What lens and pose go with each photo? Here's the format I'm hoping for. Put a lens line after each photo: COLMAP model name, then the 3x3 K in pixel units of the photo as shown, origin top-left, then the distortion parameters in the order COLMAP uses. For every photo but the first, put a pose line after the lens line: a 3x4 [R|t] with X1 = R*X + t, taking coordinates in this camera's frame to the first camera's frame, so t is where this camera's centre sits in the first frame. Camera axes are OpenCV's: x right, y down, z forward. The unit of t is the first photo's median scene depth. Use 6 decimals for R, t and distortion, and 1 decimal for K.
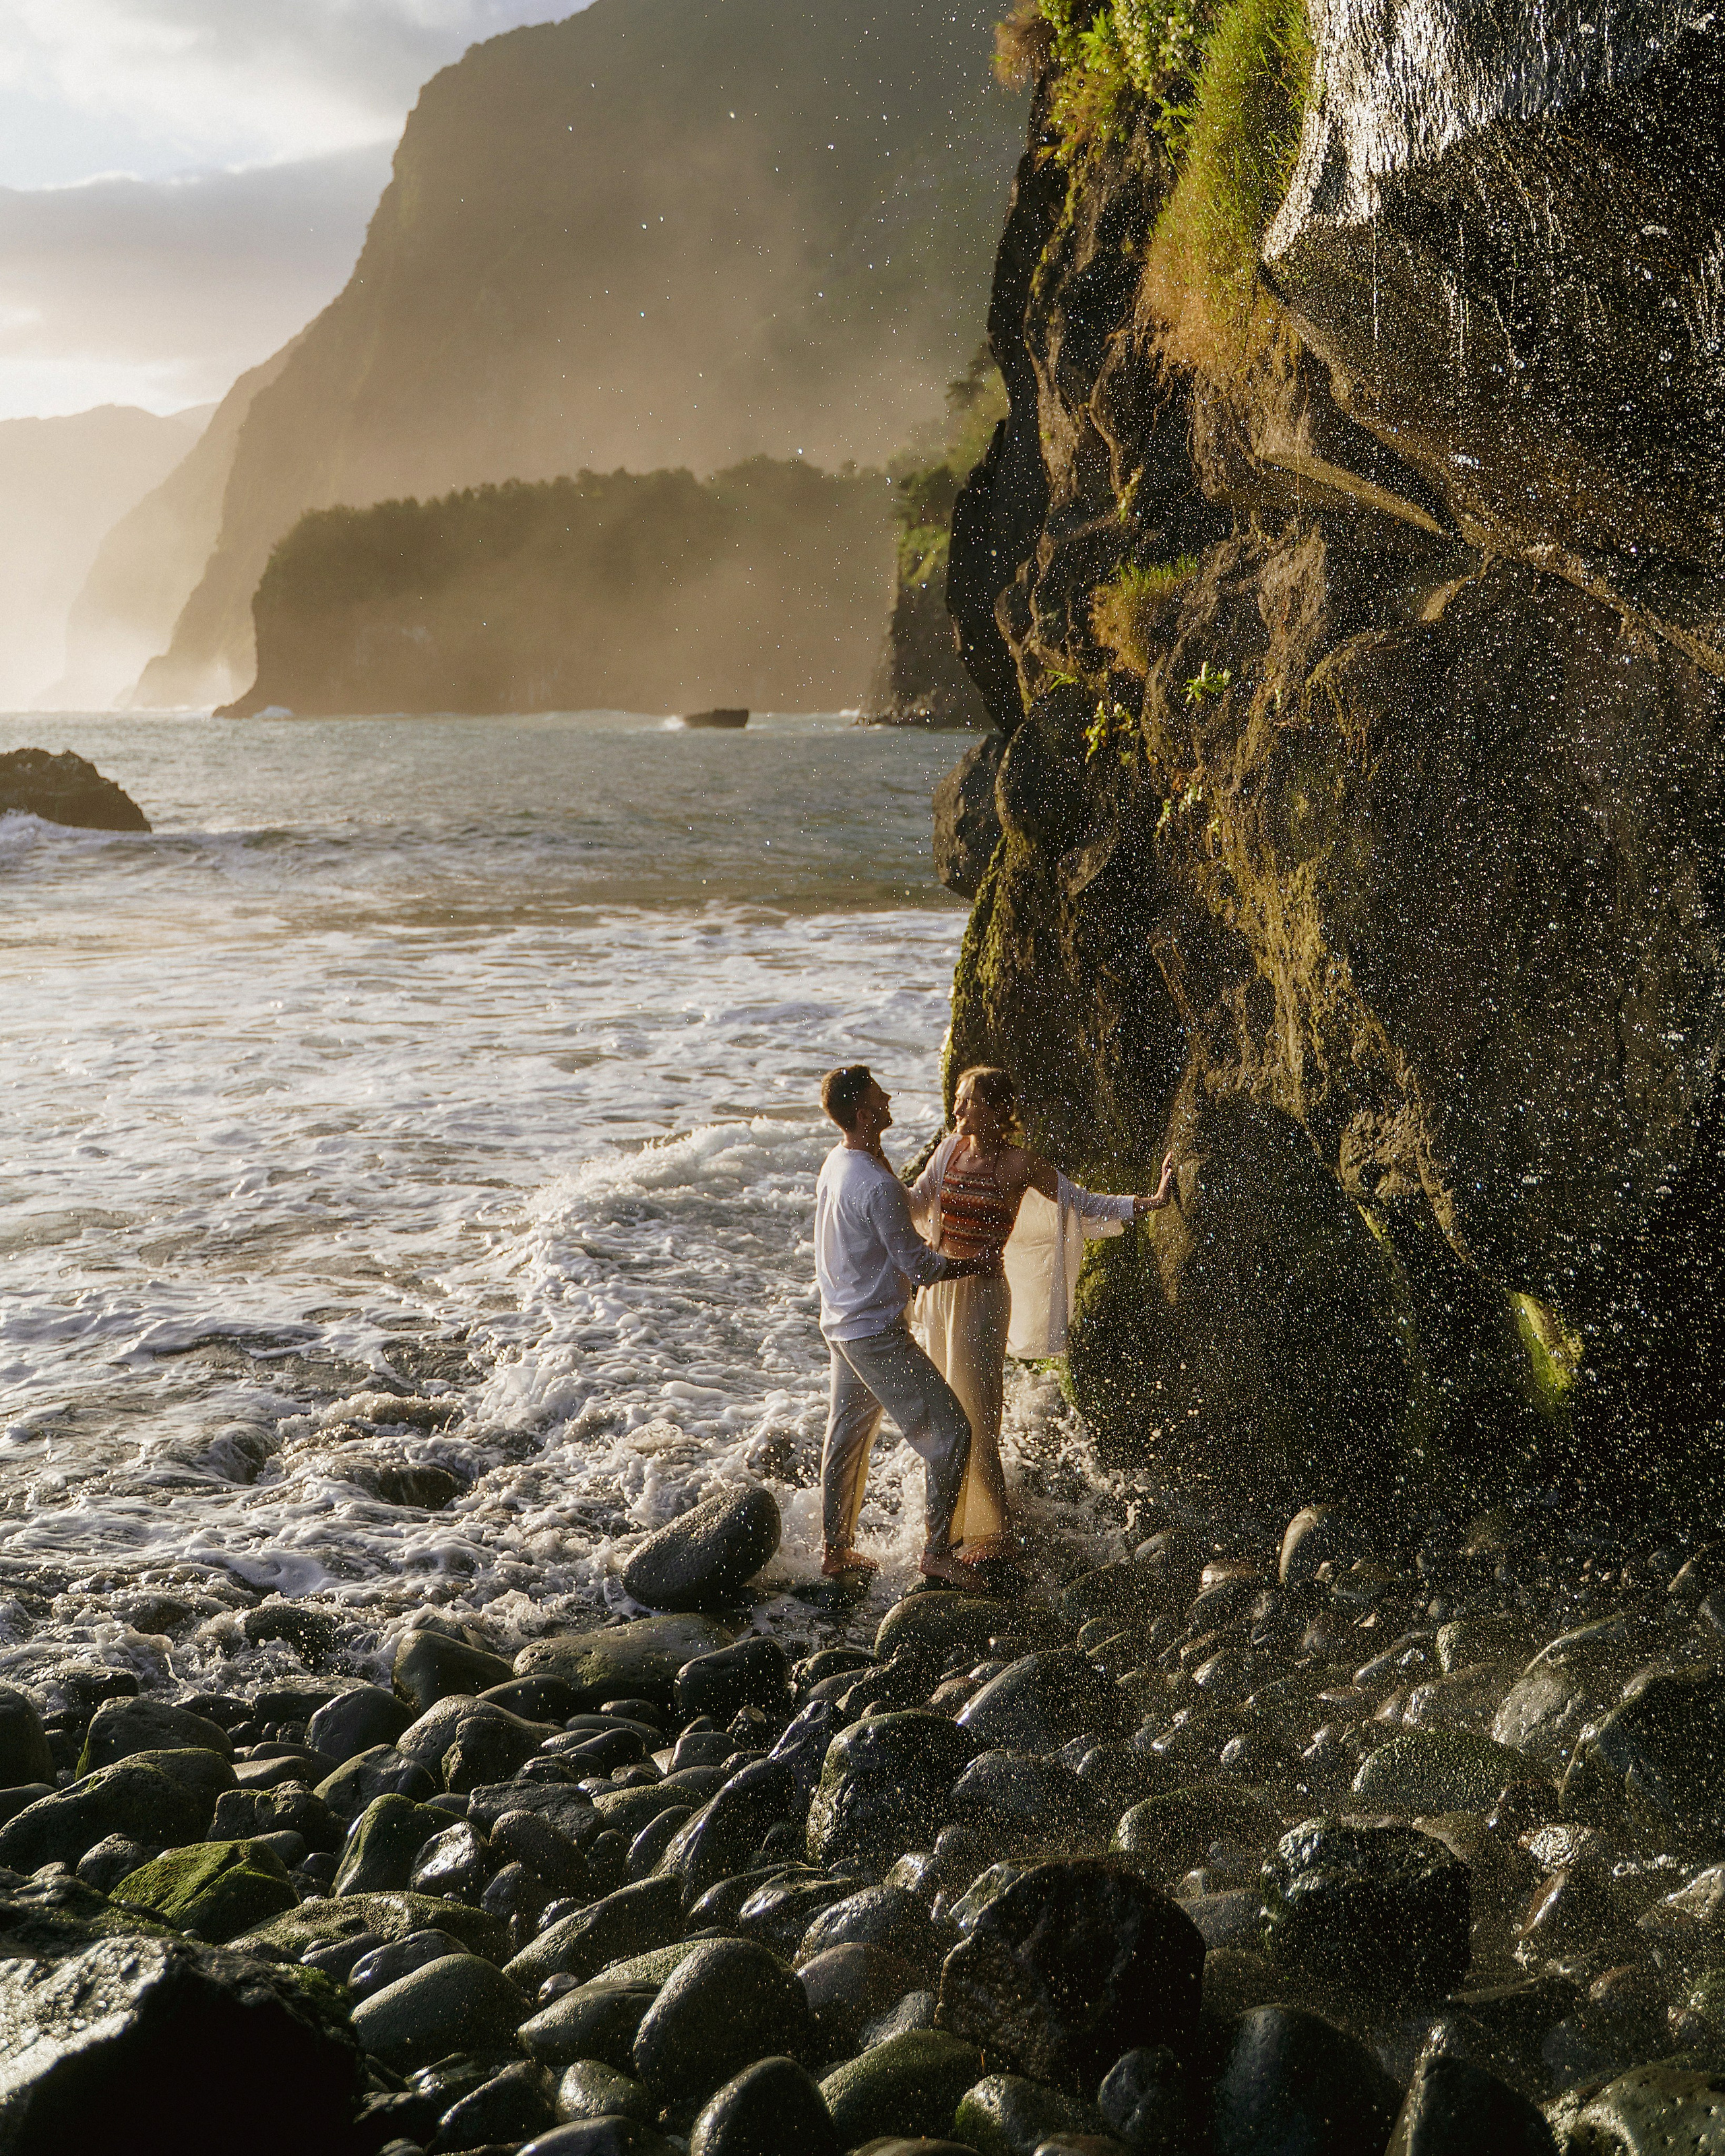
lens RADIAL K [[2172.2, 0, 862.5], [0, 2172.2, 1078.0], [0, 0, 1]] dist [-0.156802, 0.001323]
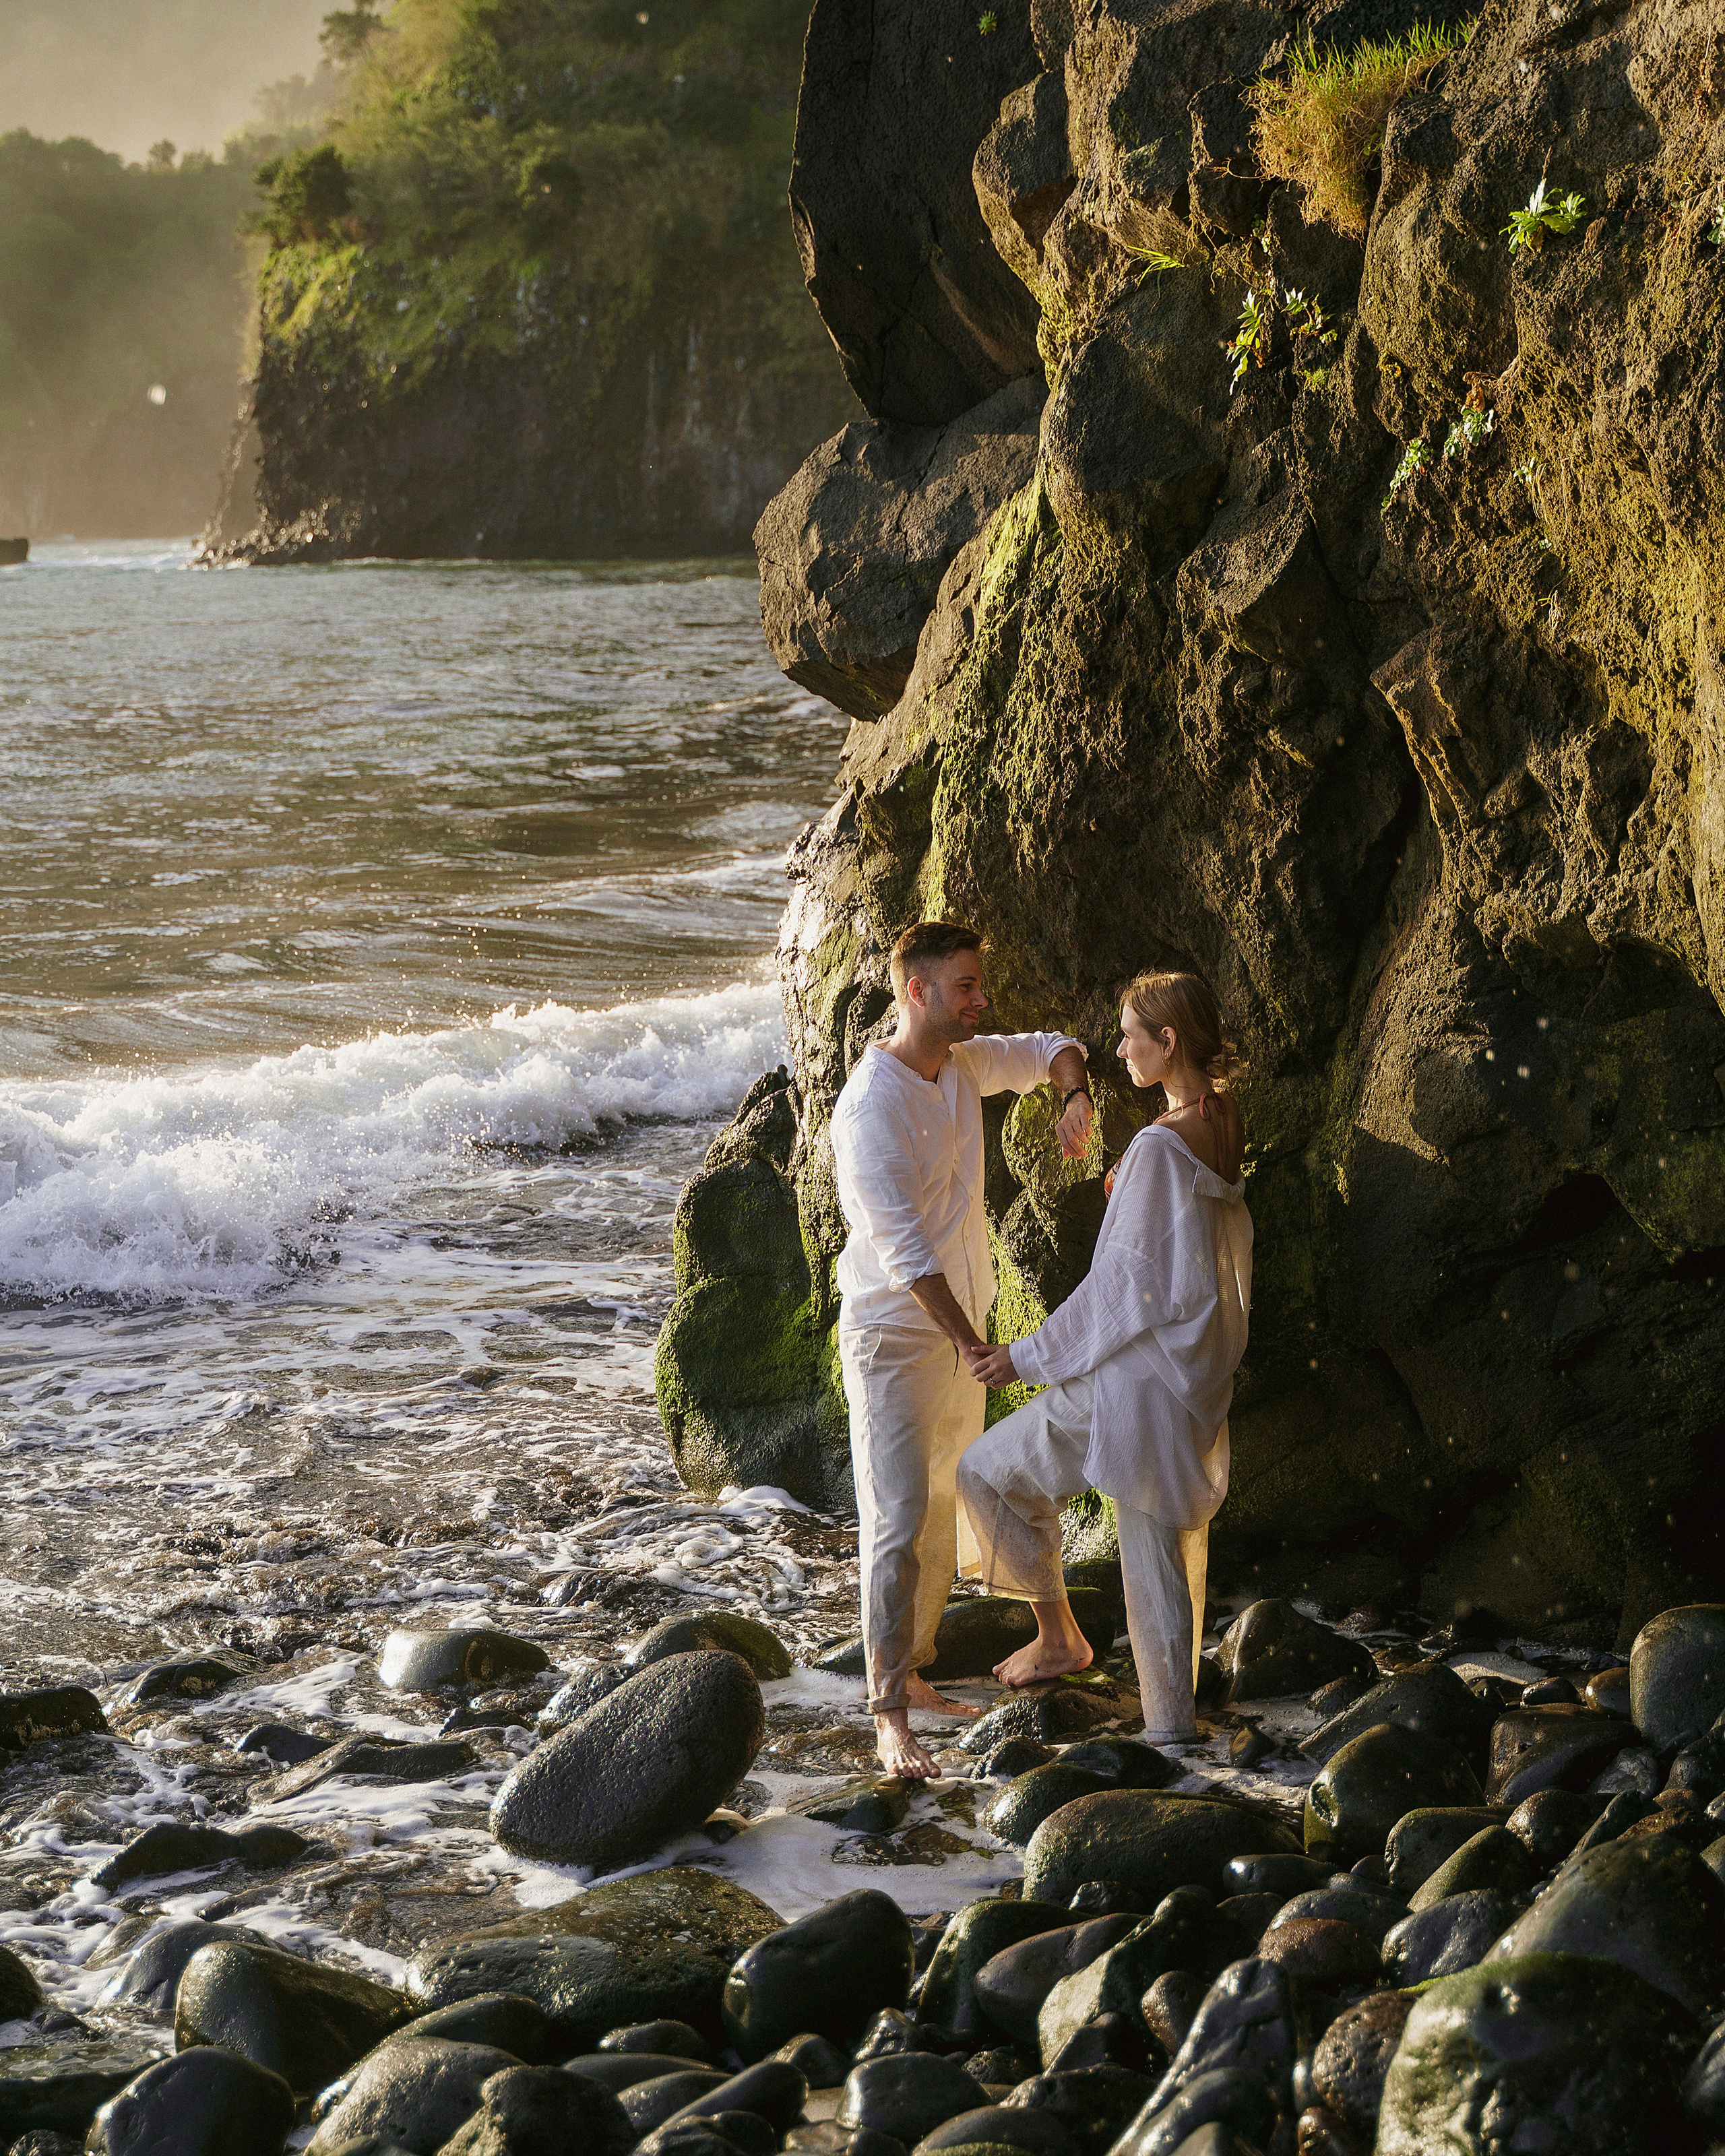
lens RADIAL K [[3301.4, 0, 862.3], [0, 3301.4, 1154.2], [0, 0, 1]] dist [0.036910, -0.033757]
pose [[0.982210, -0.042175, 0.182987, -0.185270], [0.039008, 0.999021, 0.020870, 0.043393], [-0.183688, -0.013361, 0.982894, 0.128376]]
